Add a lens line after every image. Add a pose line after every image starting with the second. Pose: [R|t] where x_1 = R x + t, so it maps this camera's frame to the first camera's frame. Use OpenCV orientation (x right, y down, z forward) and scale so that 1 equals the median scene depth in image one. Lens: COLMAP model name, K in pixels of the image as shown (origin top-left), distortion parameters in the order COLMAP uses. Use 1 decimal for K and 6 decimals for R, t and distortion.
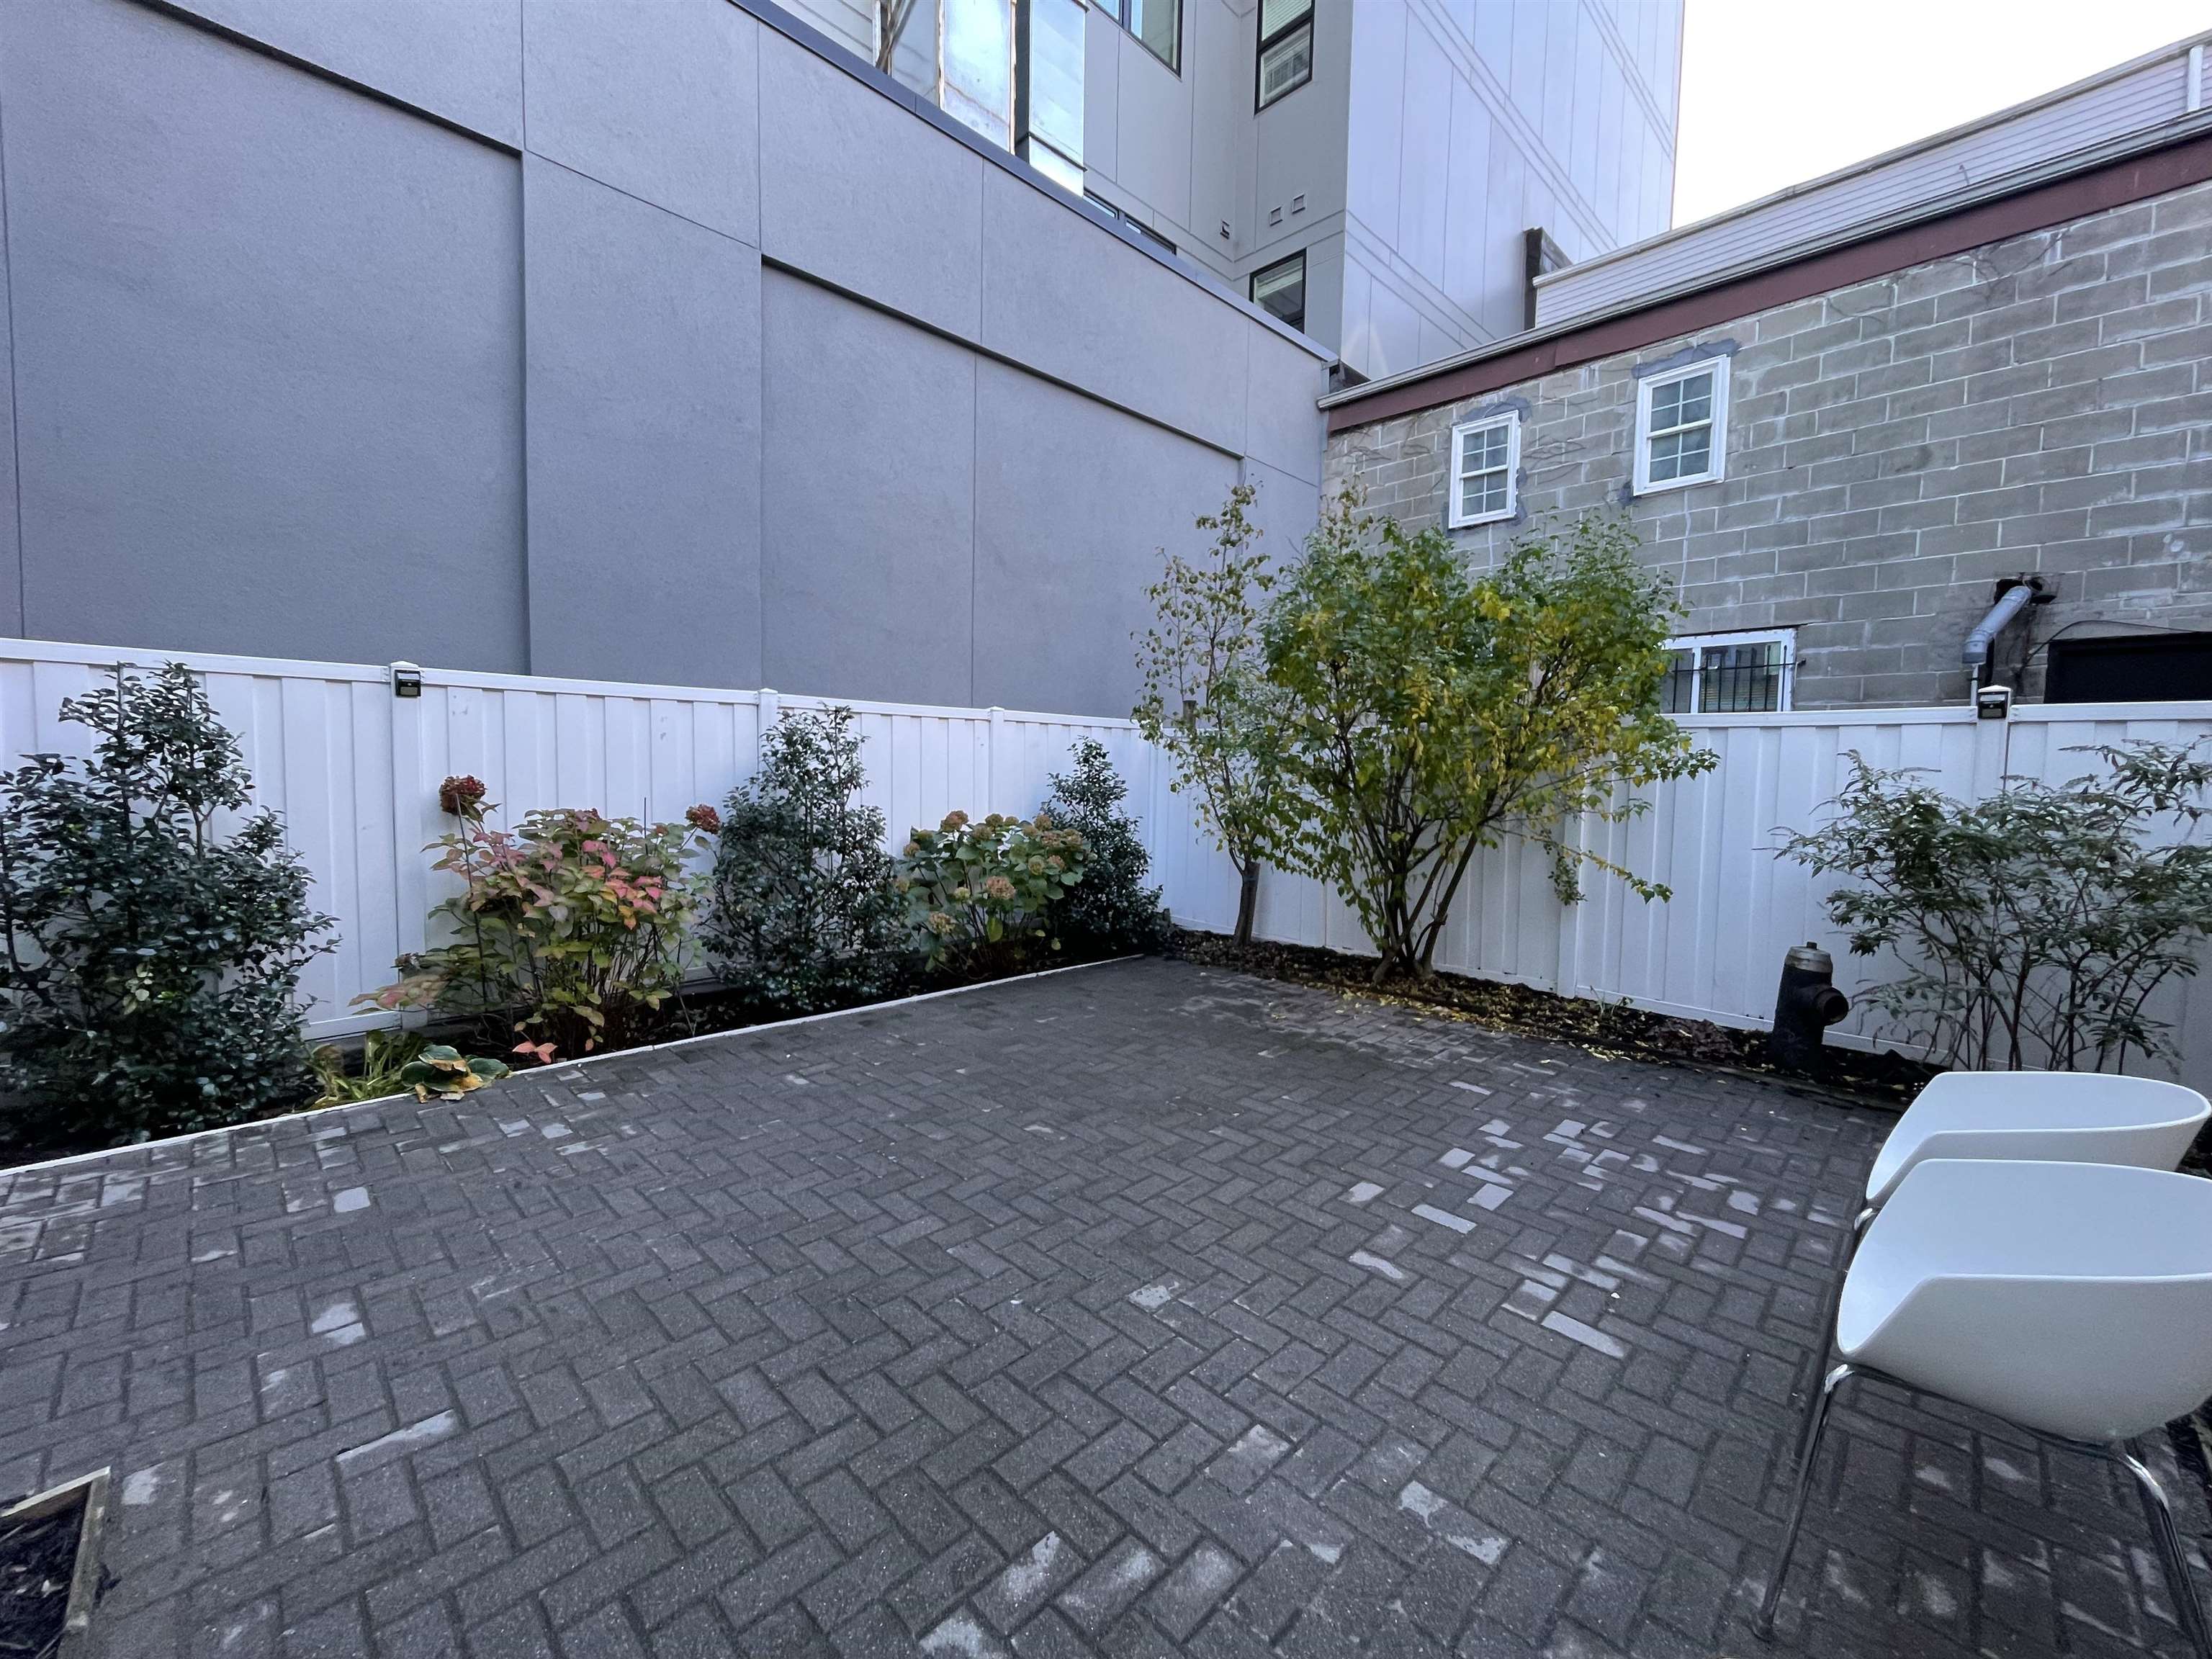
lens RADIAL K [[894.0, 0, 1099.5], [0, 894.0, 822.7], [0, 0, 1]] dist [0.000859, 0.000992]
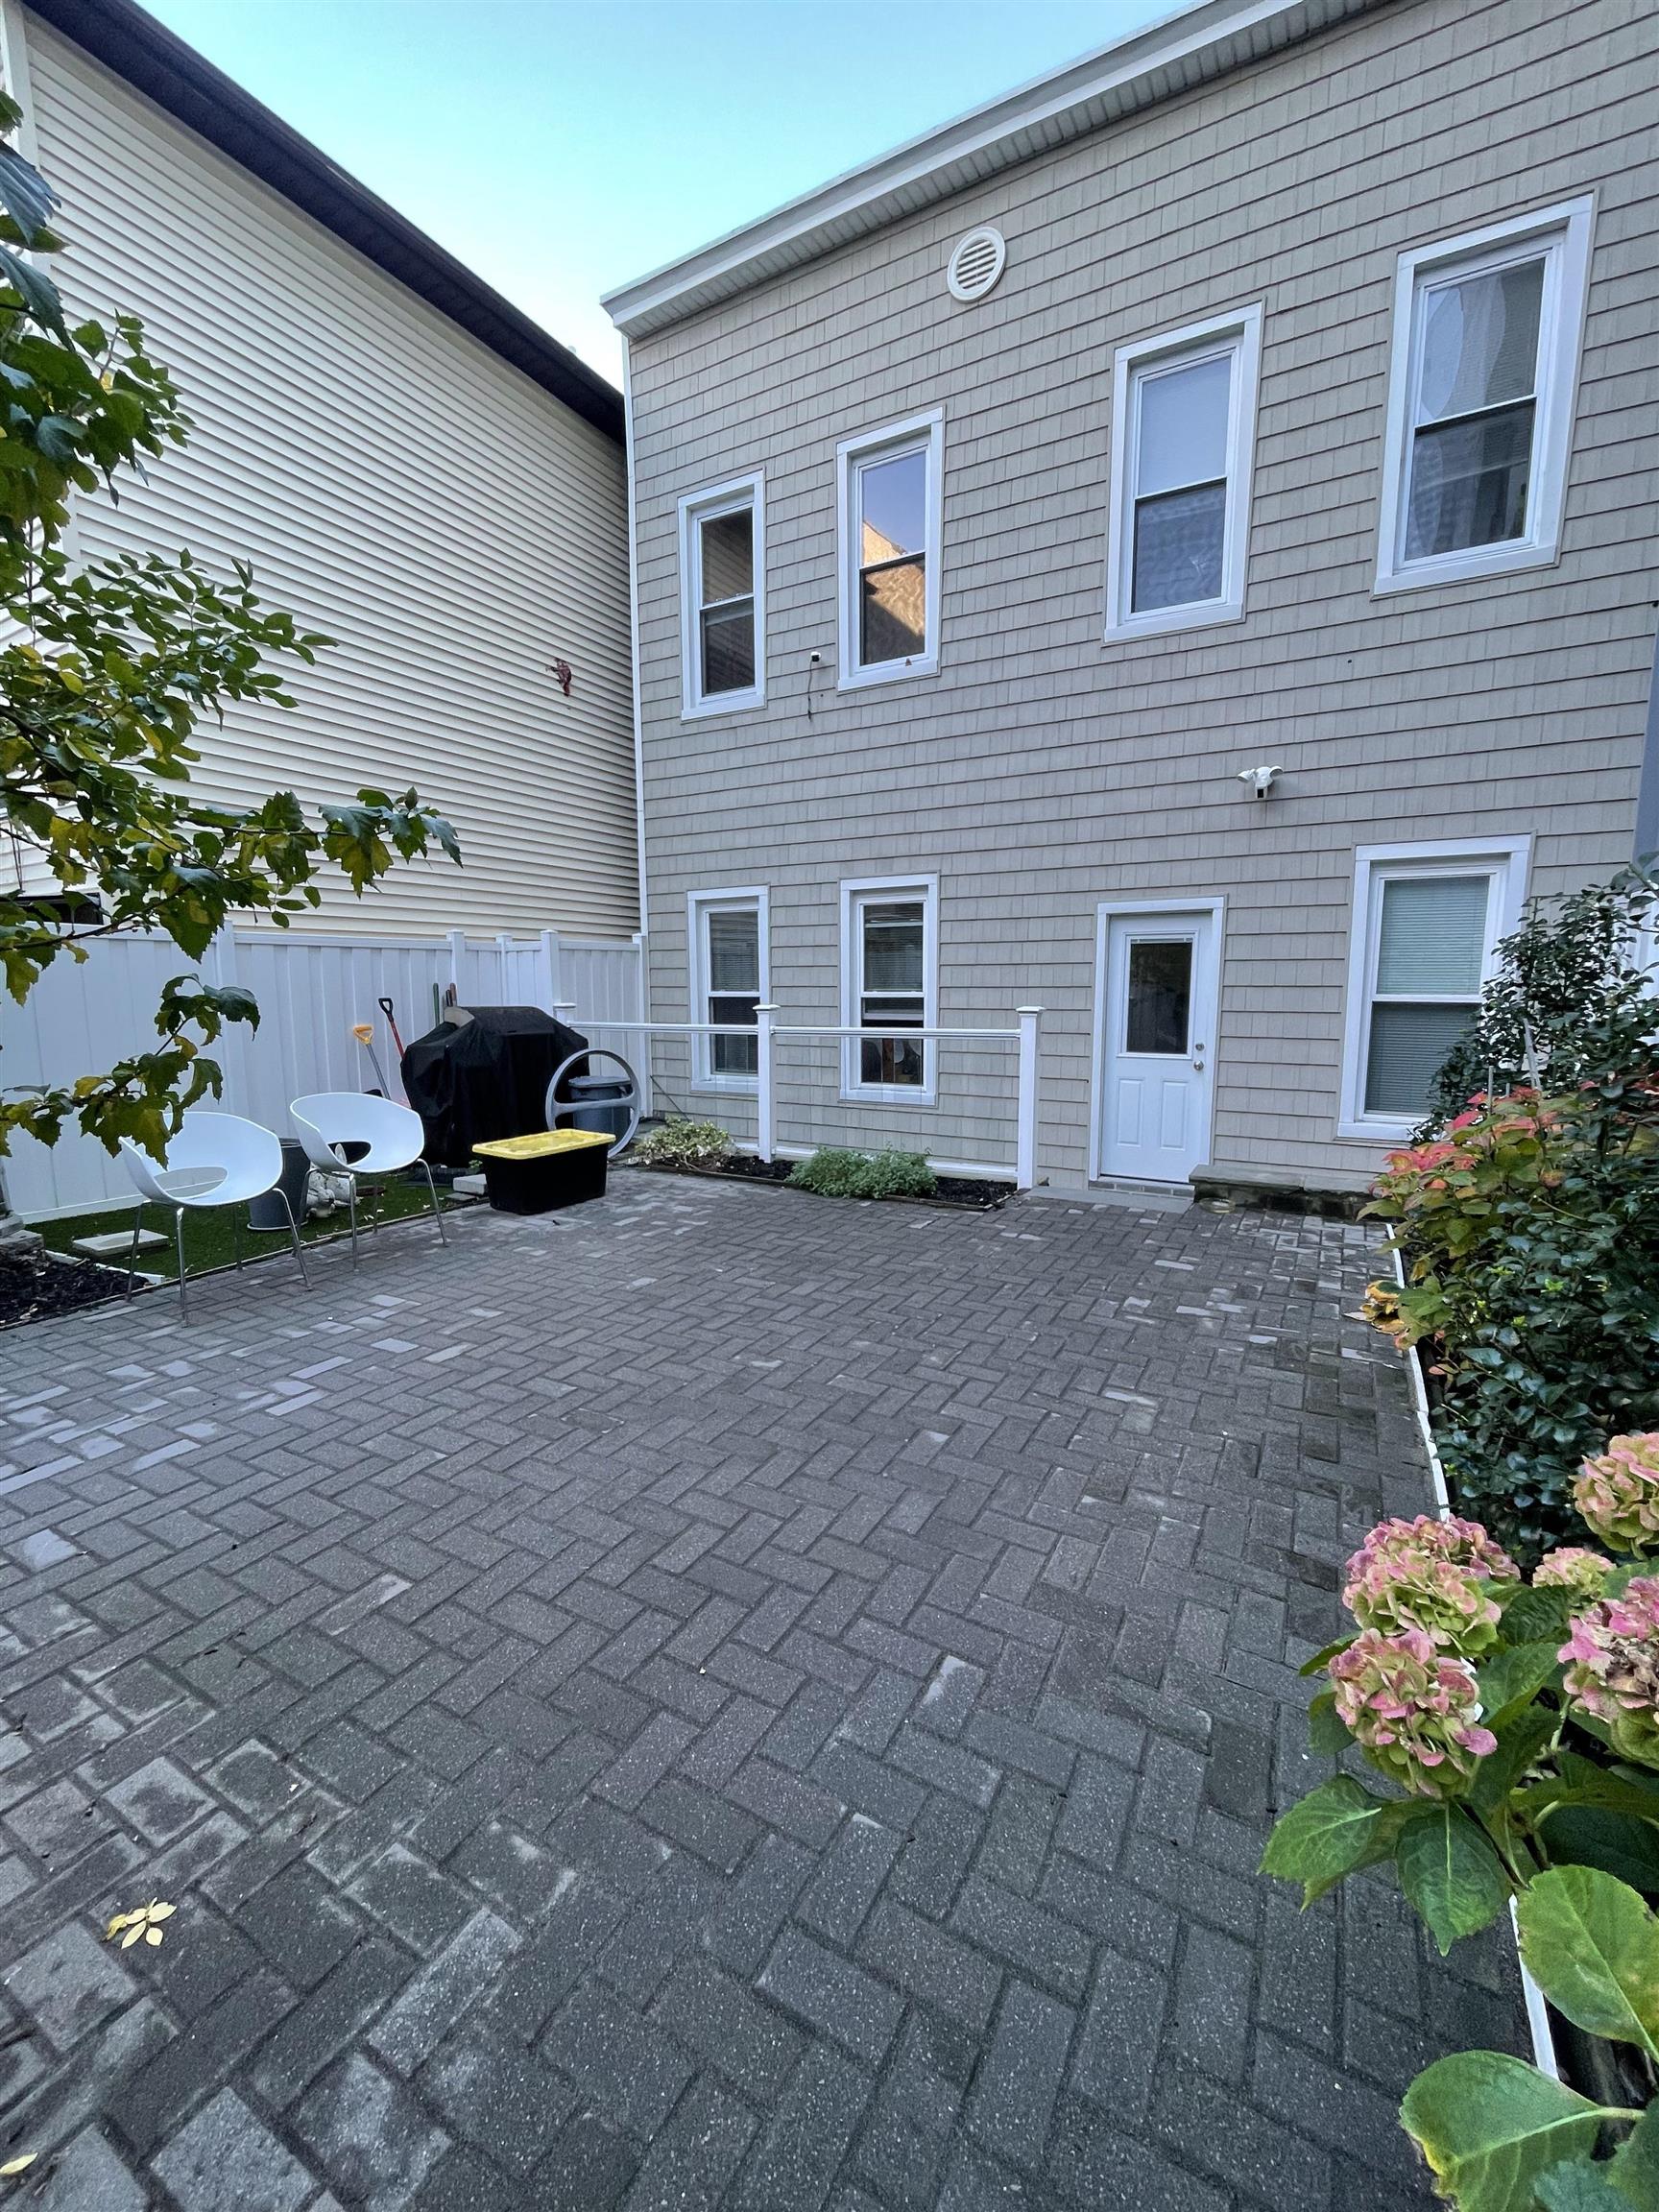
lens RADIAL K [[894.0, 0, 837.2], [0, 894.0, 1101.1], [0, 0, 1]] dist [0.000859, 0.000992]
pose [[-0.963276, 0.020631, -0.267719, 0.113587], [-0.031600, 0.981405, 0.189329, -0.112823], [0.266647, 0.190836, -0.944712, 1.991554]]
